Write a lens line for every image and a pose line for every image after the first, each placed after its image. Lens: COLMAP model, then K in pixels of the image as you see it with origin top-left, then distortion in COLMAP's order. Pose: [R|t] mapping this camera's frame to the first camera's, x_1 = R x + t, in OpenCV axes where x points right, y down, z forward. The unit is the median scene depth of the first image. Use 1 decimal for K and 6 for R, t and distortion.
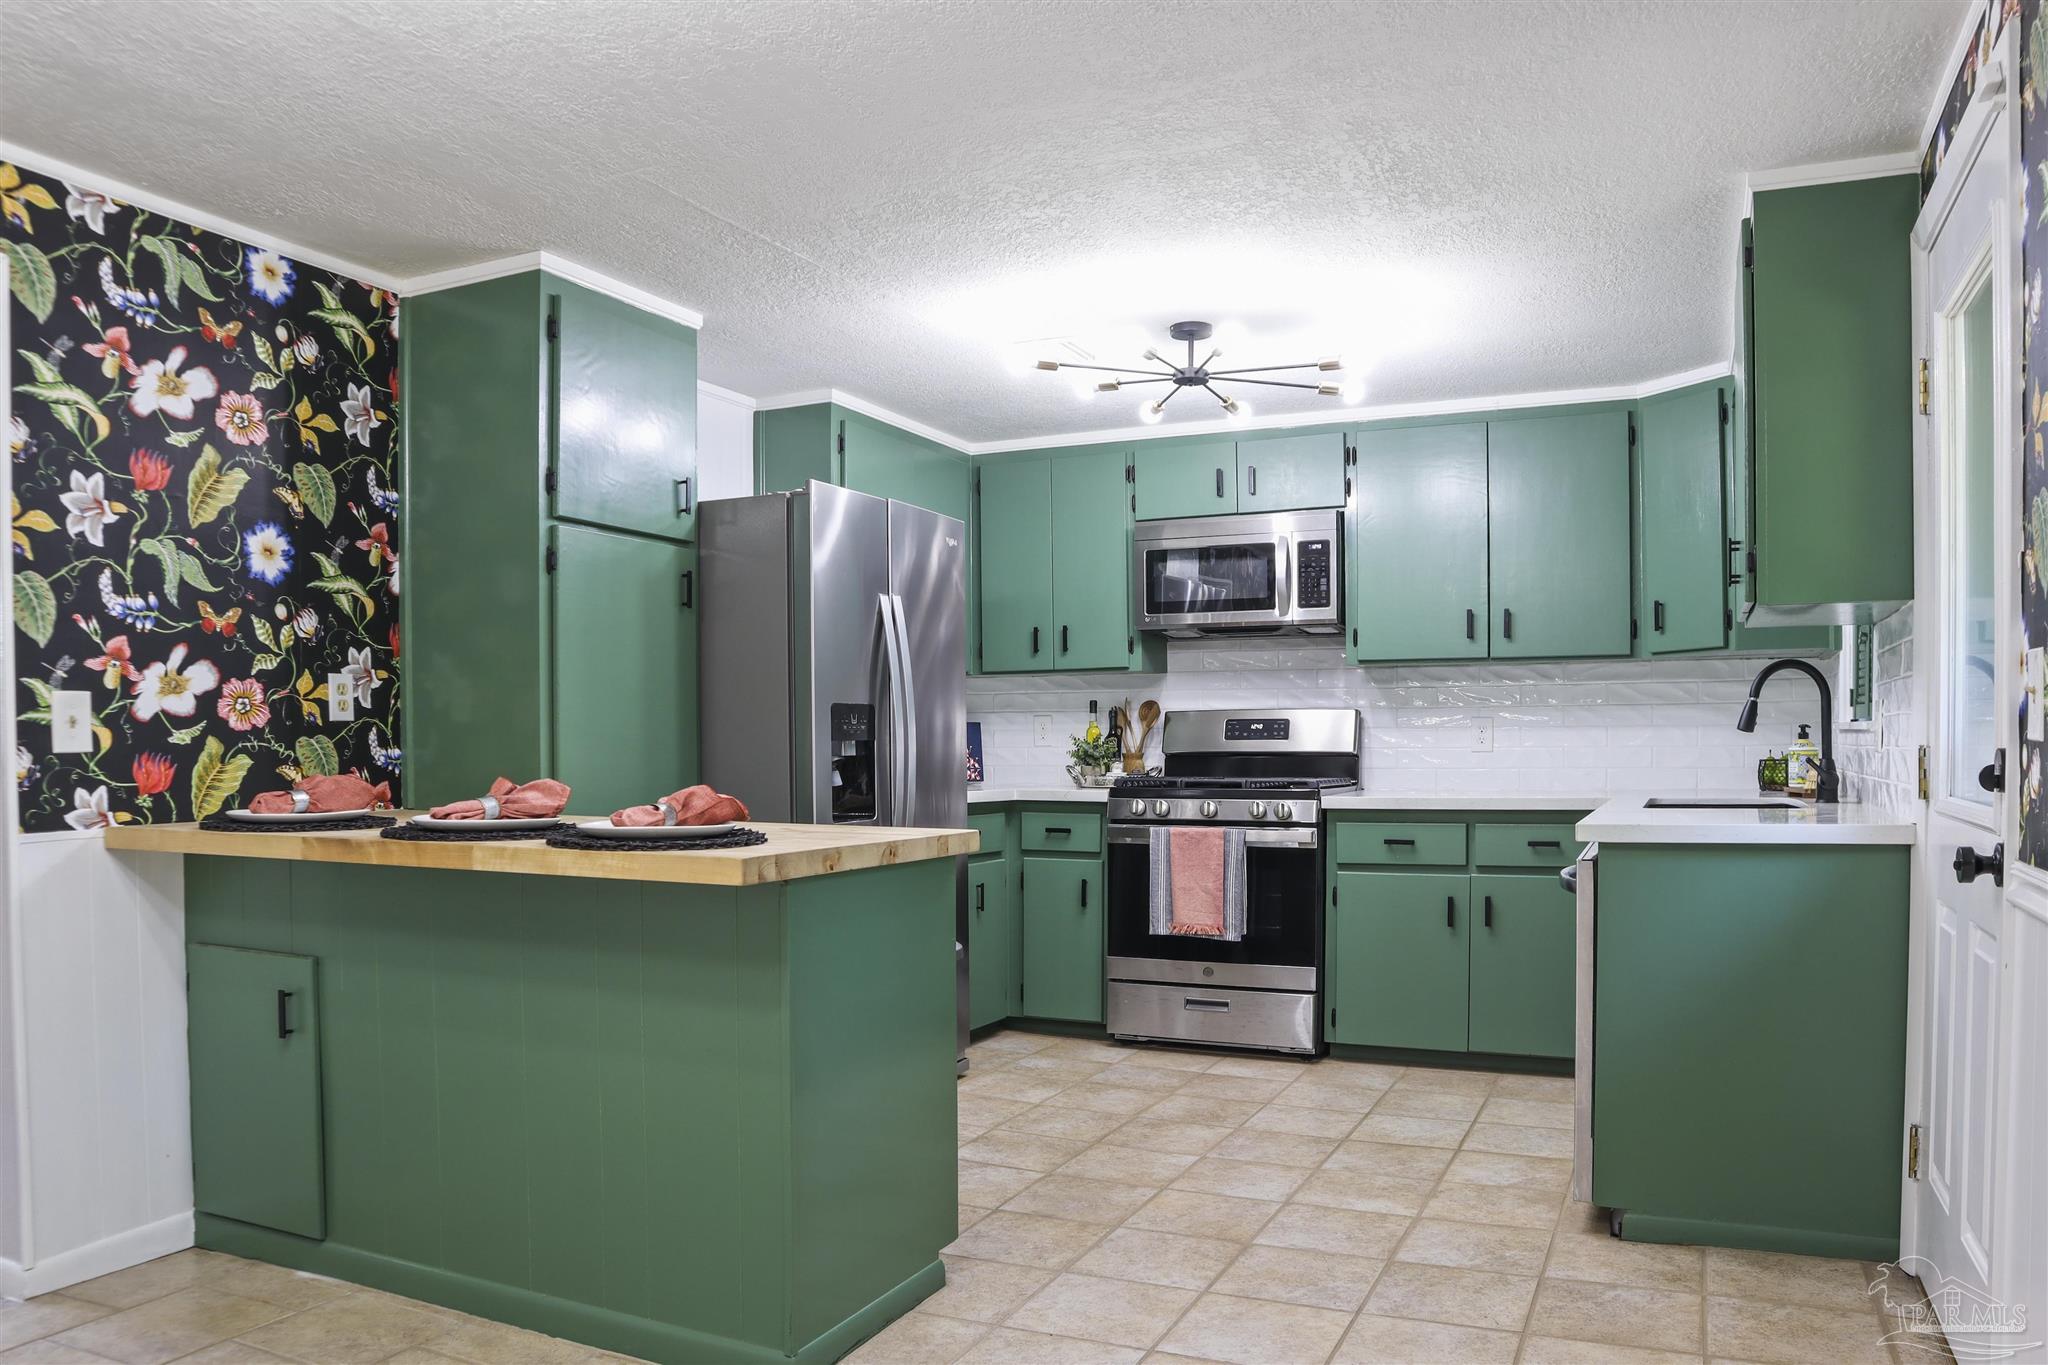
lens RADIAL K [[1475.9, 0, 1028.9], [0, 1475.9, 765.1], [0, 0, 1]] dist [-0.116963, 0.063590]
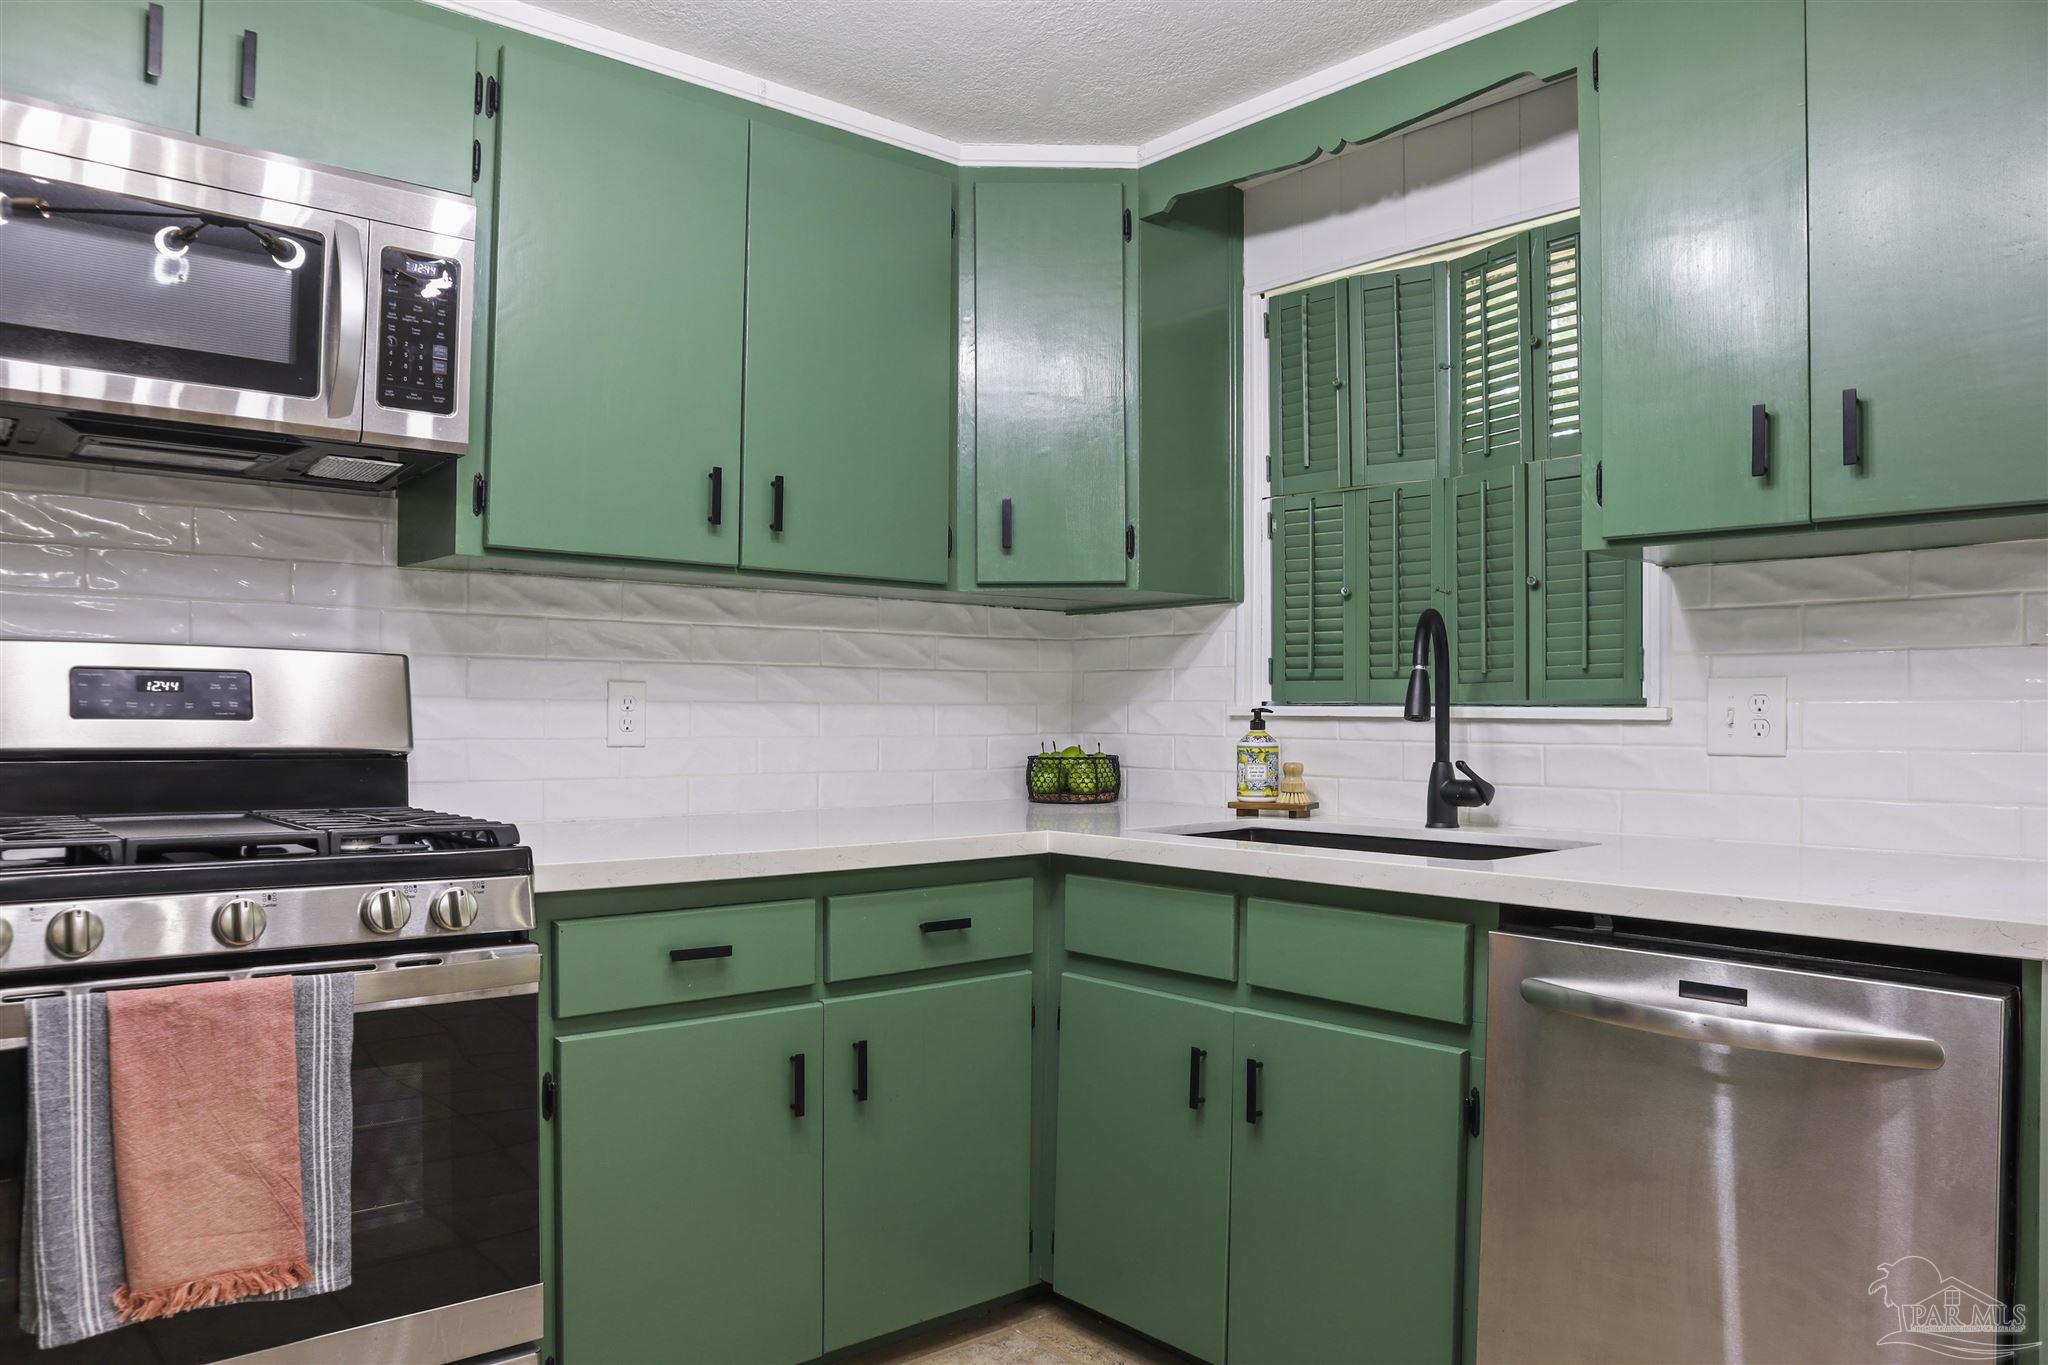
lens RADIAL K [[1443.4, 0, 1016.3], [0, 1443.4, 711.4], [0, 0, 1]] dist [-0.123072, 0.076592]
pose [[0.420883, 0.011891, 0.907037, -0.104025], [0.002977, 0.999891, -0.014489, -0.014963], [-0.907110, 0.008798, 0.420802, 0.703060]]
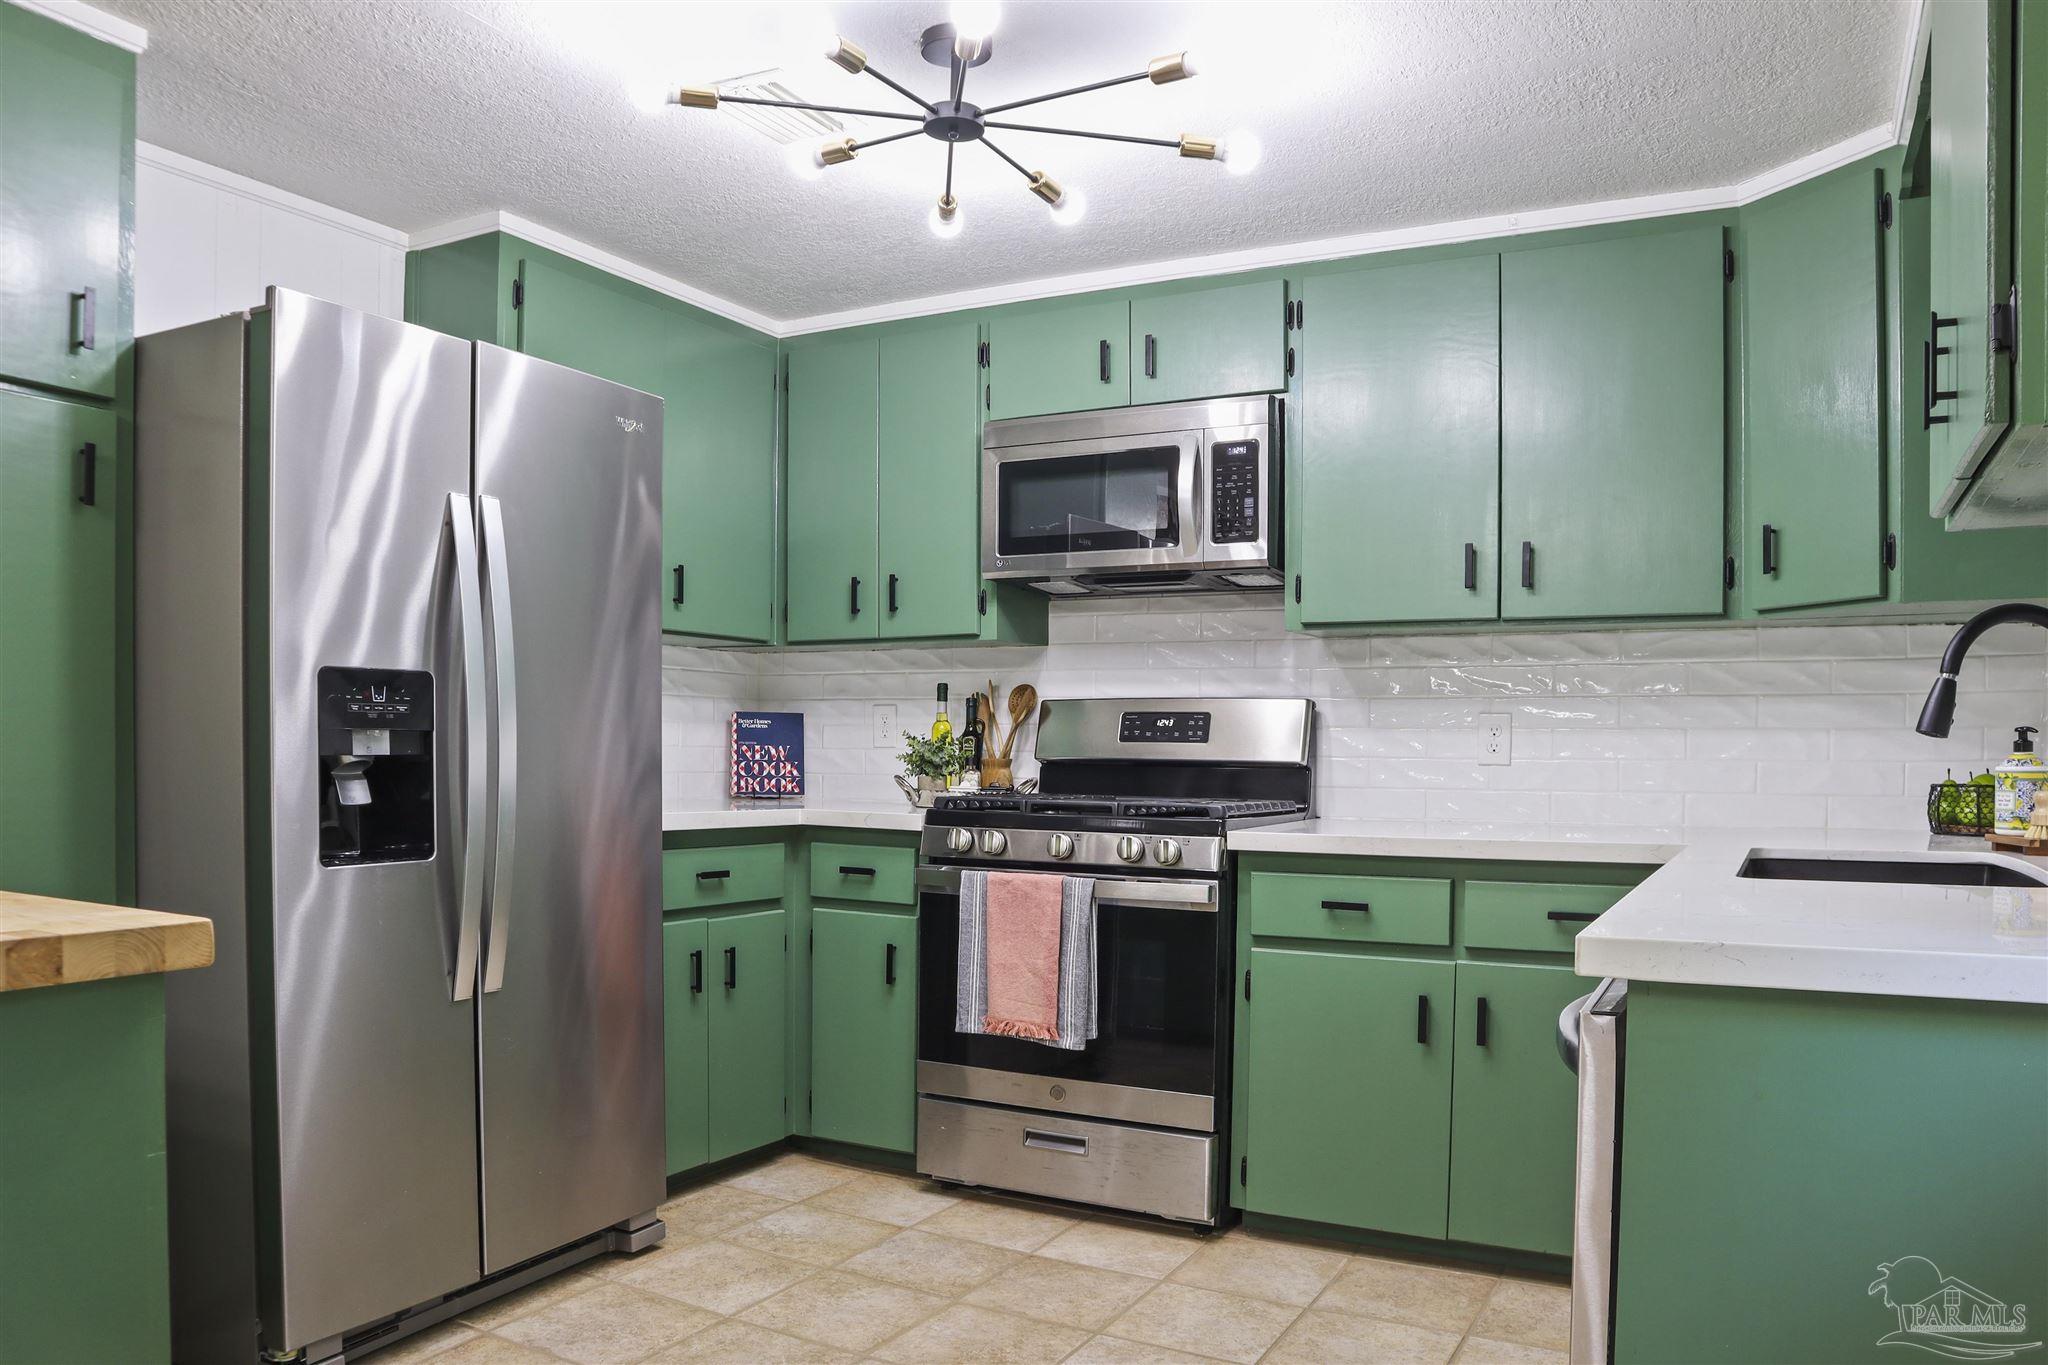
lens RADIAL K [[1475.9, 0, 1028.9], [0, 1475.9, 765.1], [0, 0, 1]] dist [-0.116963, 0.063590]
pose [[0.997965, 0.016068, -0.061708, 0.150524], [-0.016257, 0.999865, -0.002572, -0.004190], [0.061658, 0.003570, 0.998091, 0.349374]]
